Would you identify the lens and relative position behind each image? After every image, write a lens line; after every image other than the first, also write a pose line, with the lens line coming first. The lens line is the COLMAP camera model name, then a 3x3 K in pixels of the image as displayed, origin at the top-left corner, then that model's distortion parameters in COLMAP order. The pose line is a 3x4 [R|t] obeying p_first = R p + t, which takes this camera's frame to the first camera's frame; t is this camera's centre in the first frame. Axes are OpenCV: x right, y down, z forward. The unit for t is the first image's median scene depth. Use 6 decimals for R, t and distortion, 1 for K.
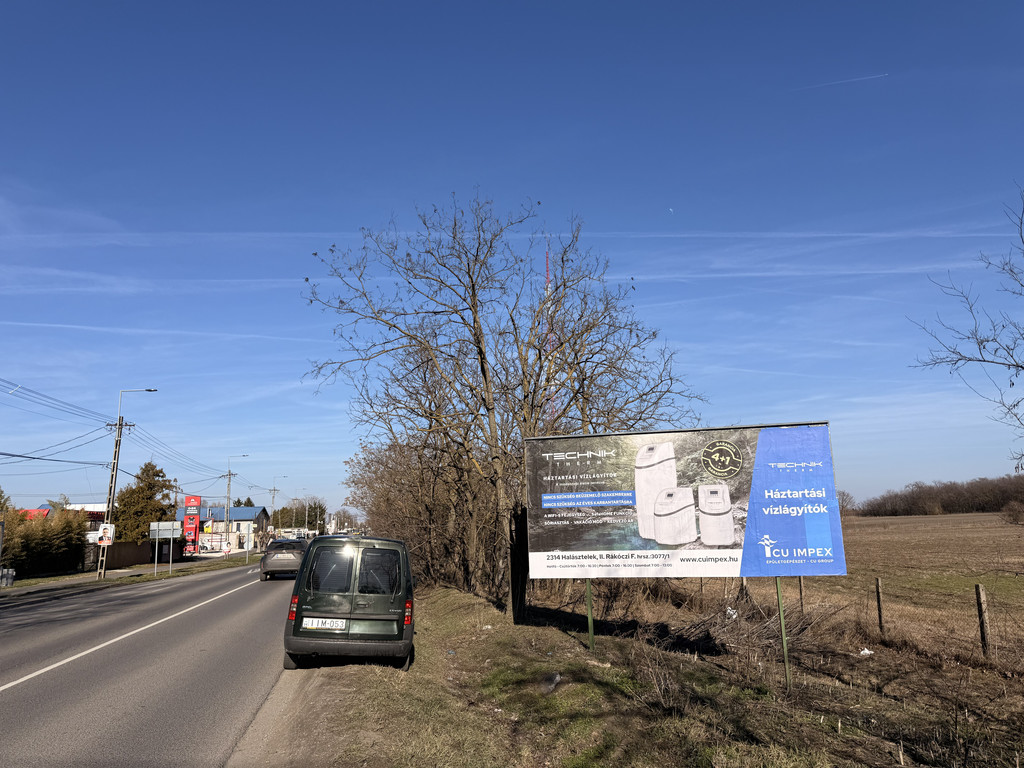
lens RADIAL K [[712.9, 0, 502.7], [0, 712.9, 371.1], [0, 0, 1]] dist [0.101289, -0.176648]
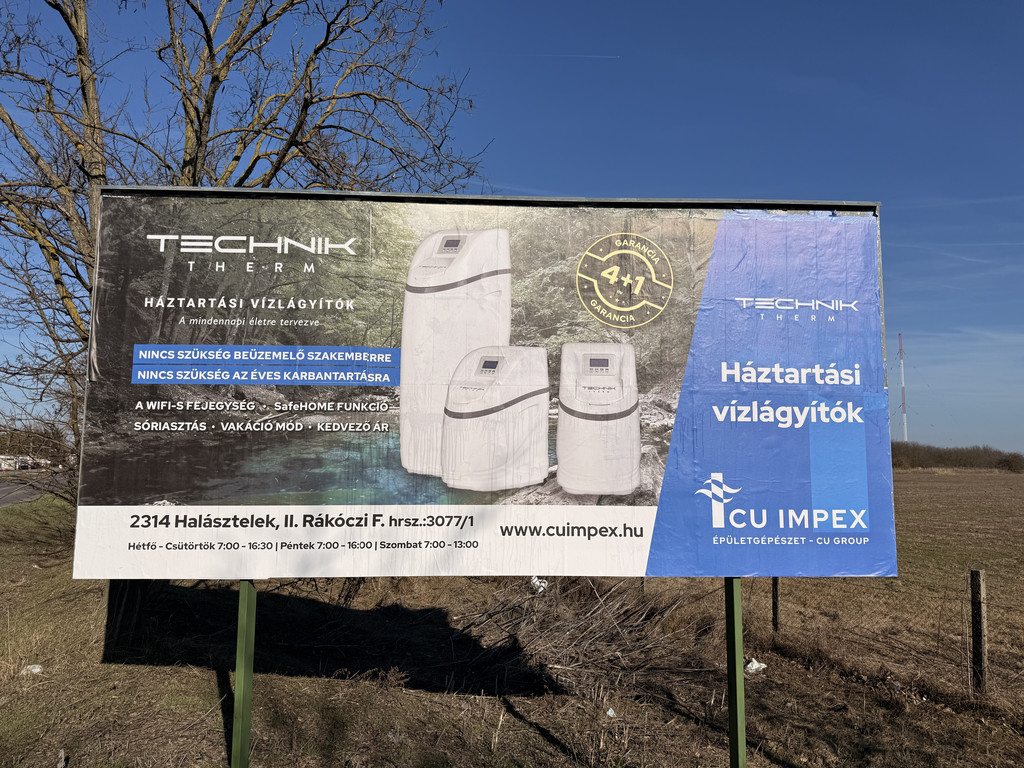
lens RADIAL K [[736.3, 0, 486.9], [0, 736.3, 382.6], [0, 0, 1]] dist [0.115080, -0.136292]
pose [[0.947098, 0.074058, 0.312283, 0.107892], [-0.098955, 0.992991, 0.064623, 0.153754], [-0.305308, -0.092106, 0.947789, 0.614997]]
